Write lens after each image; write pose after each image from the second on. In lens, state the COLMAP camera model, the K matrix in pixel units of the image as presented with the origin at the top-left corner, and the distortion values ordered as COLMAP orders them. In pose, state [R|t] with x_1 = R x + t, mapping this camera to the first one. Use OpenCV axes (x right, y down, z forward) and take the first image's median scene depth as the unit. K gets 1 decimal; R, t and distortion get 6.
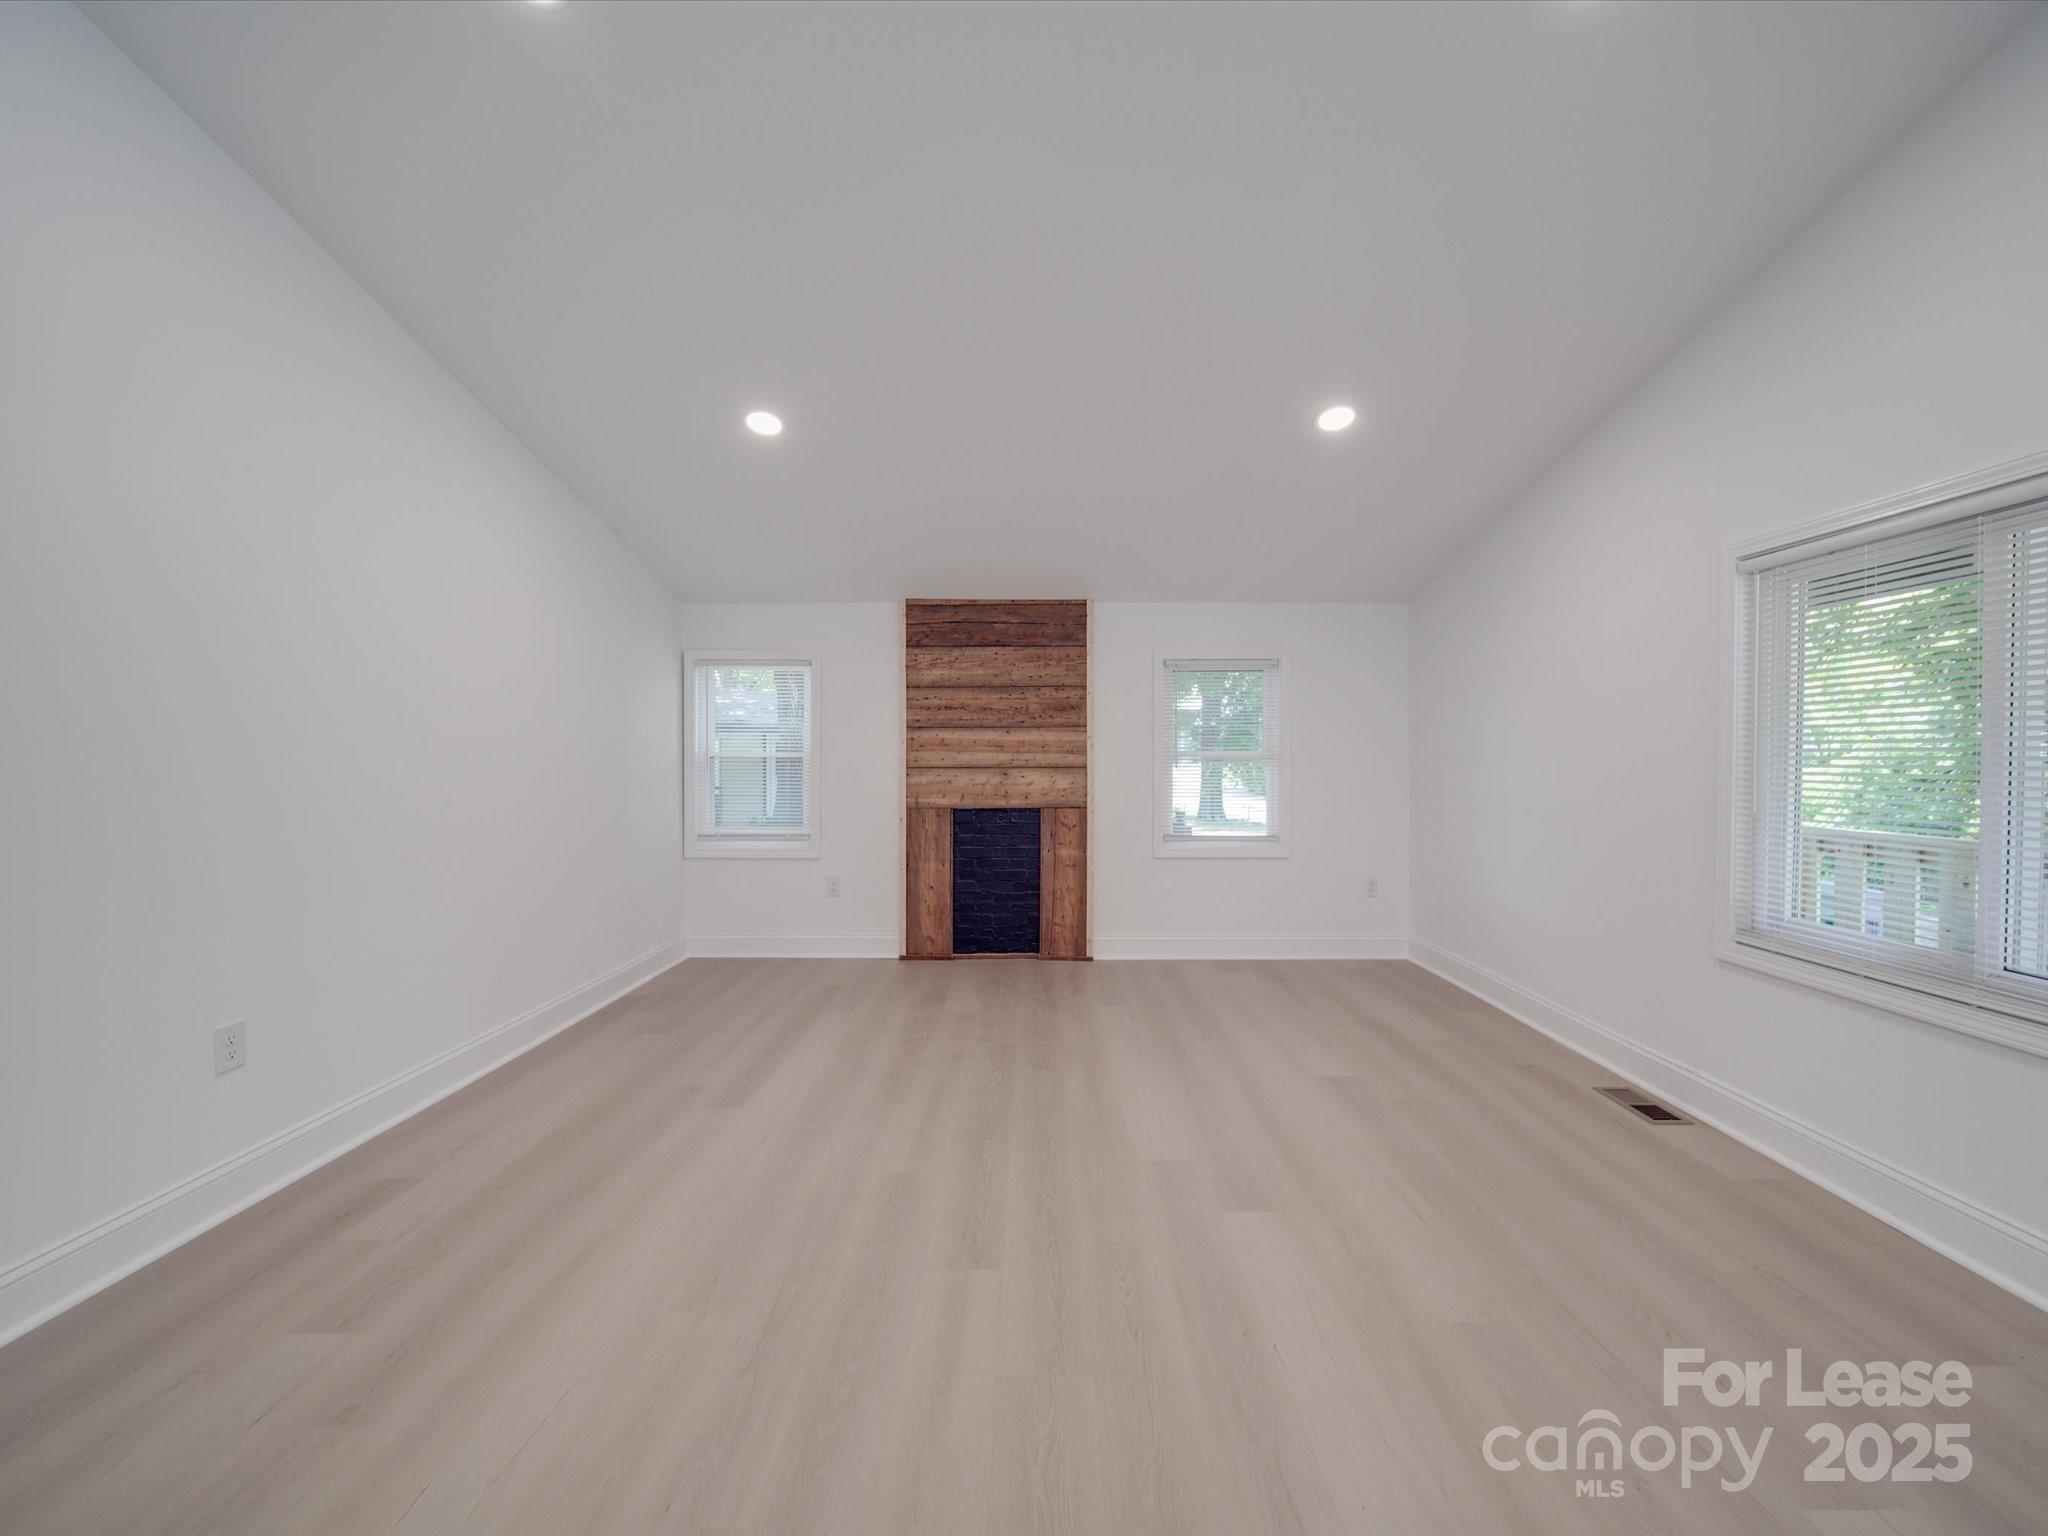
lens RADIAL K [[814.5, 0, 1035.8], [0, 814.5, 768.2], [0, 0, 1]] dist [-0.000555, -0.000836]
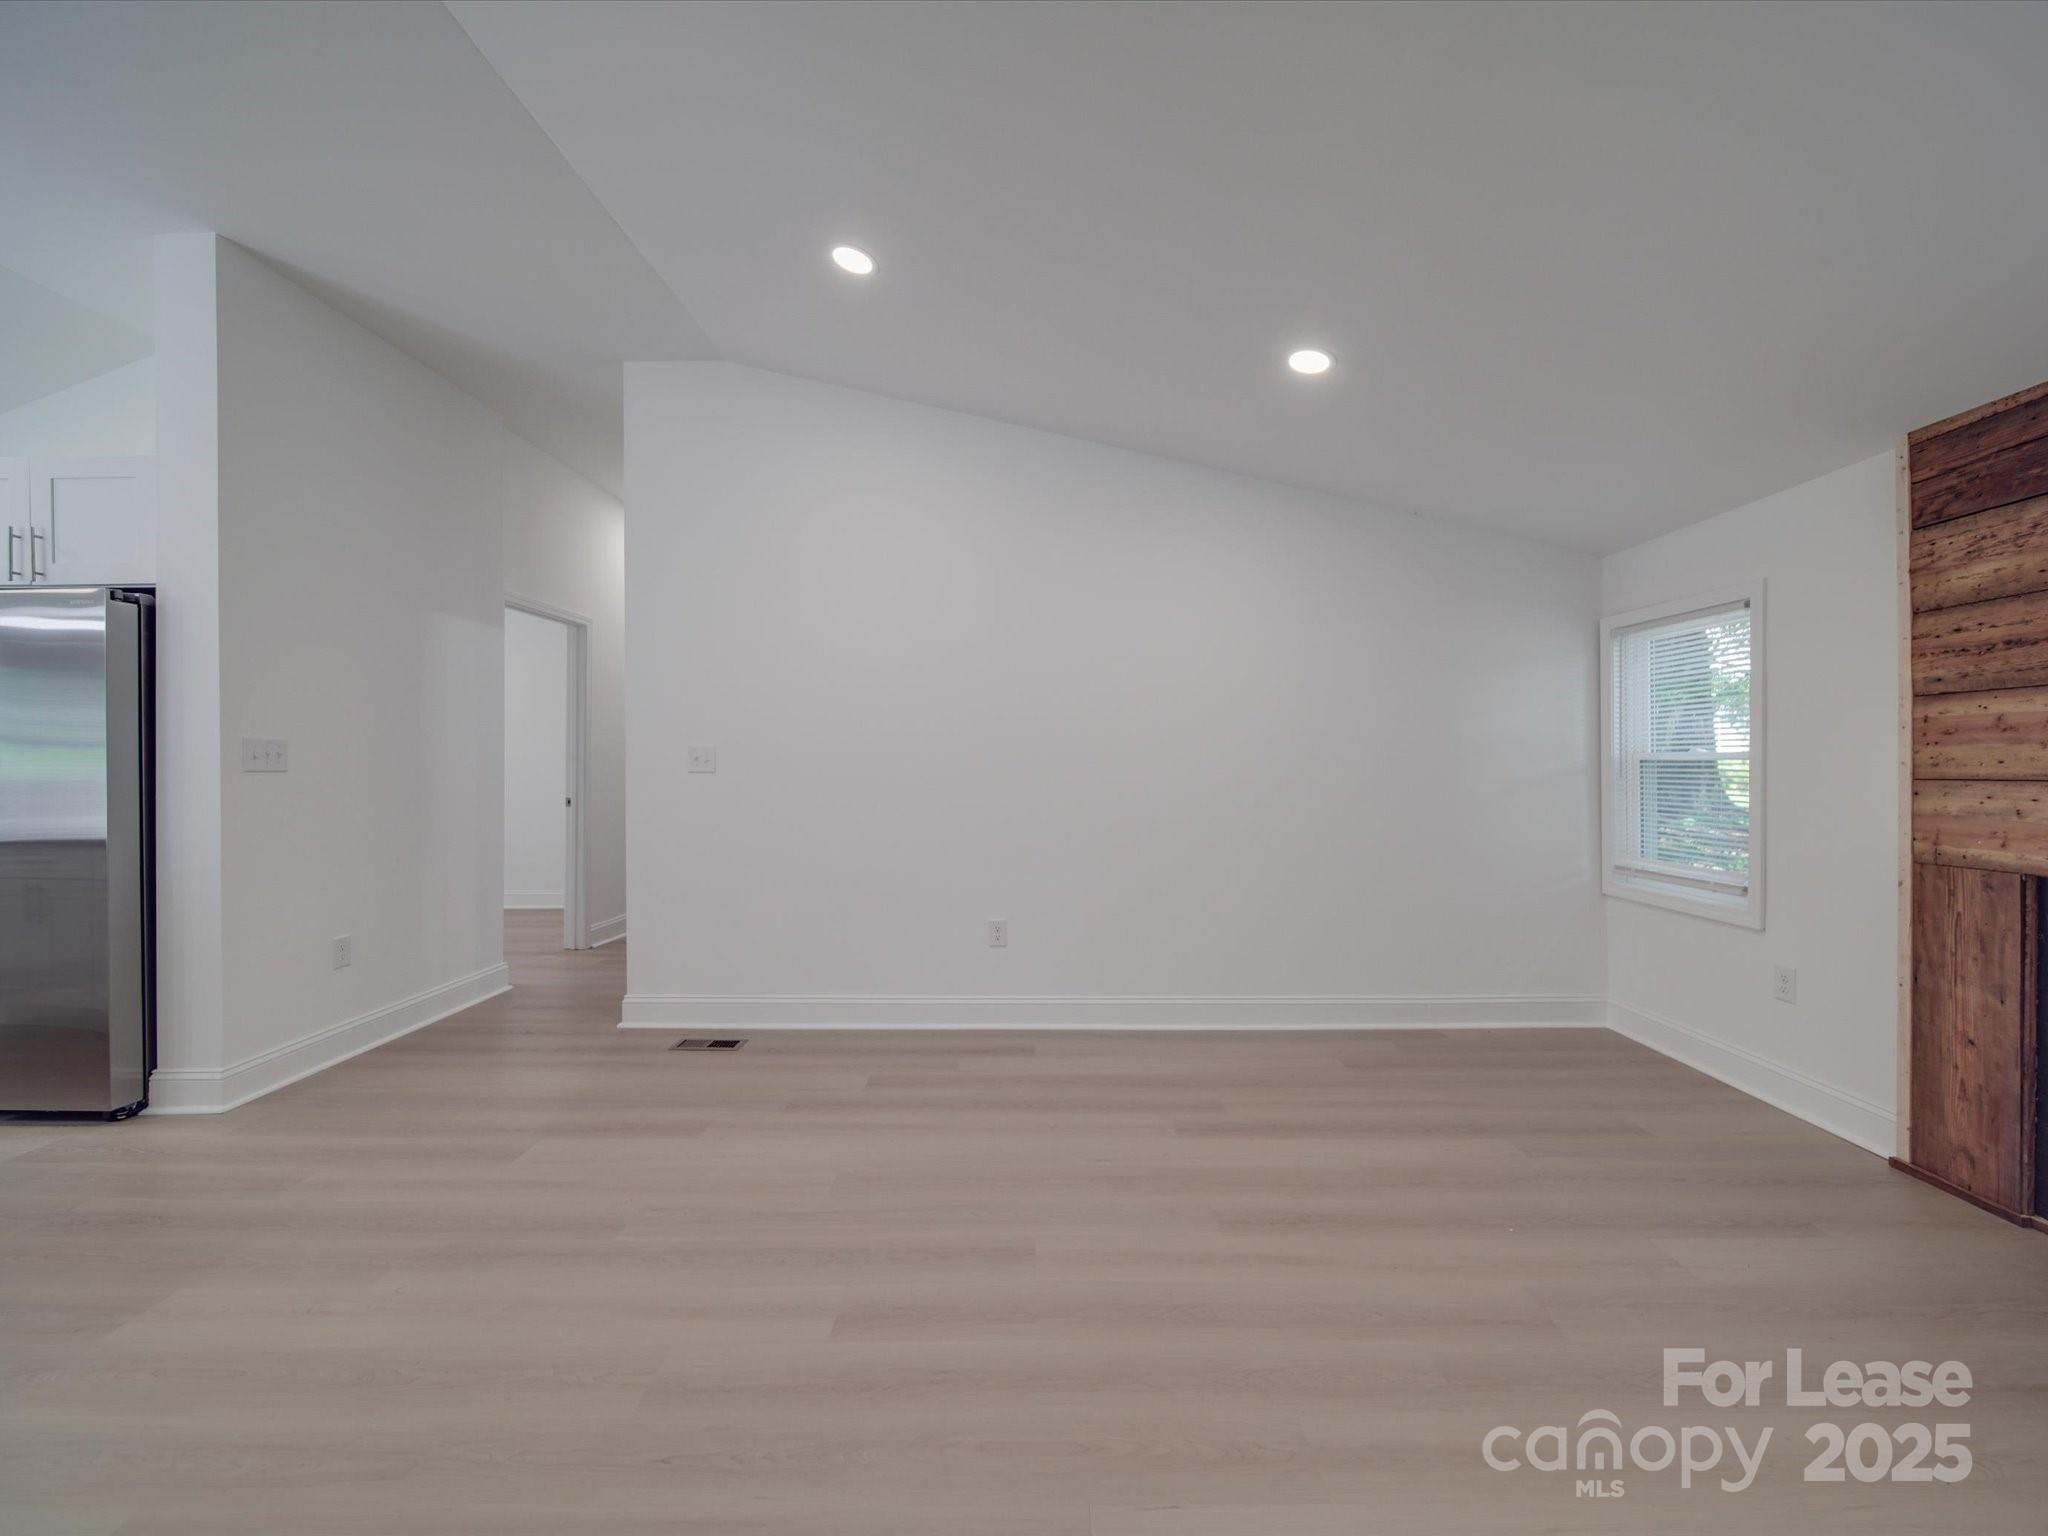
lens RADIAL K [[814.5, 0, 1028.8], [0, 814.5, 766.3], [0, 0, 1]] dist [-0.000555, -0.000836]
pose [[-0.003665, -0.000629, -0.999993, 0.329697], [-0.004100, 0.999991, -0.000614, -0.005583], [0.999985, 0.004098, -0.003667, 0.473666]]
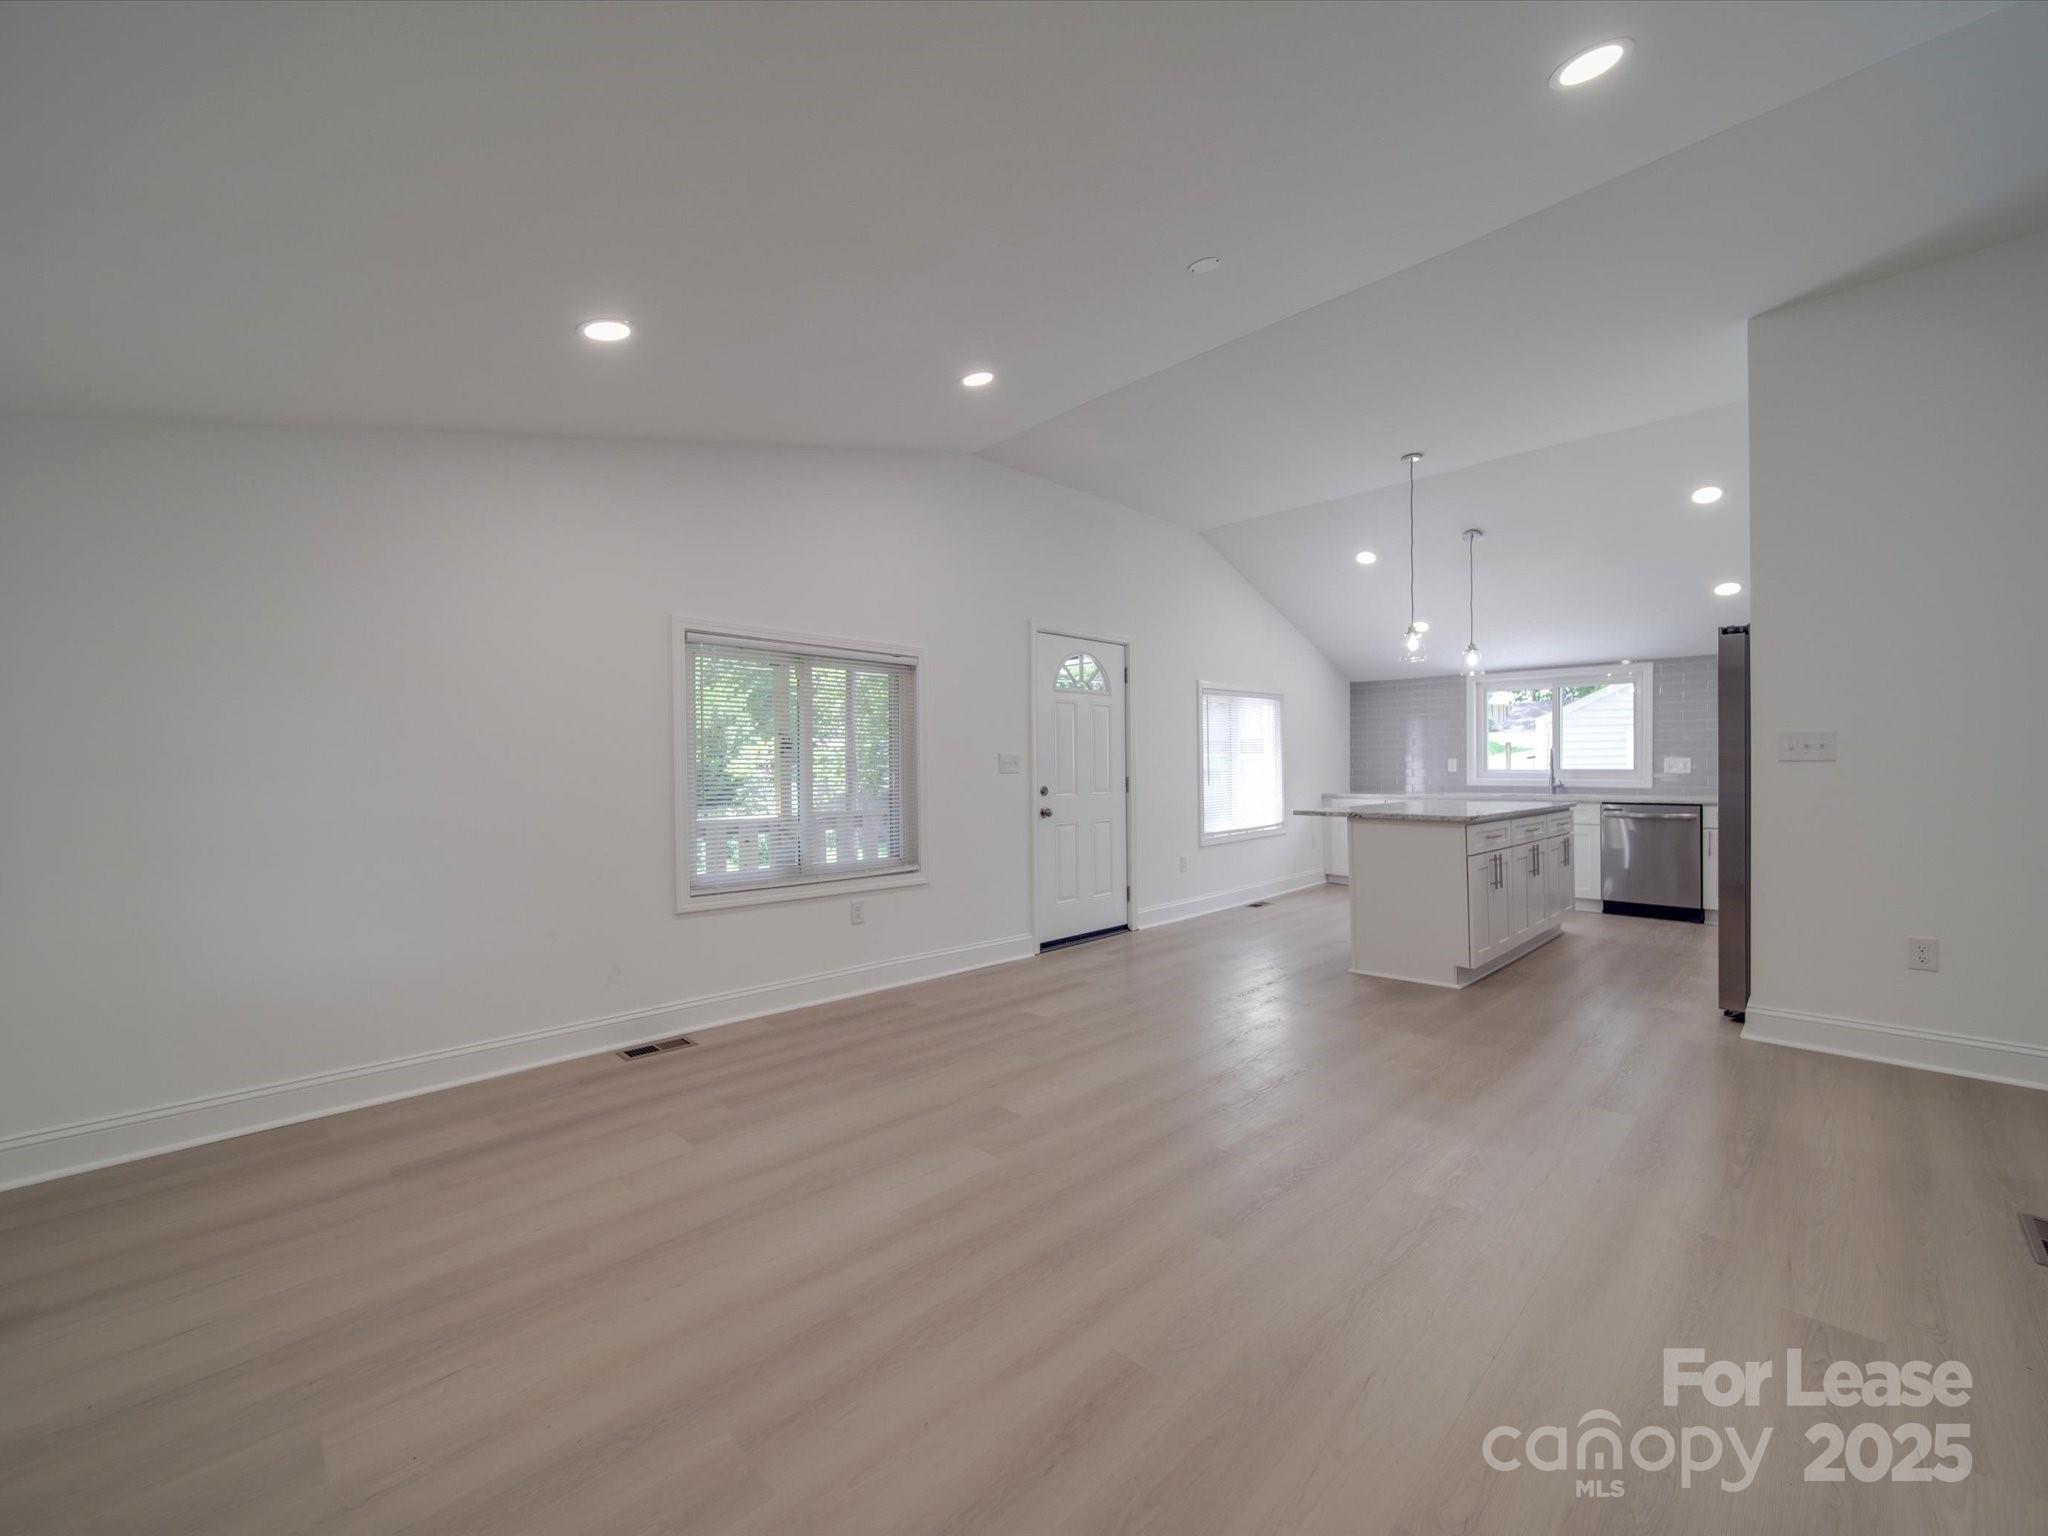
lens RADIAL K [[814.5, 0, 1034.0], [0, 814.5, 770.0], [0, 0, 1]] dist [-0.000555, -0.000836]
pose [[-0.703578, 0.003939, 0.710607, -0.309756], [0.014423, 0.999858, 0.008738, -0.007267], [-0.710471, 0.016396, -0.703535, 0.830346]]
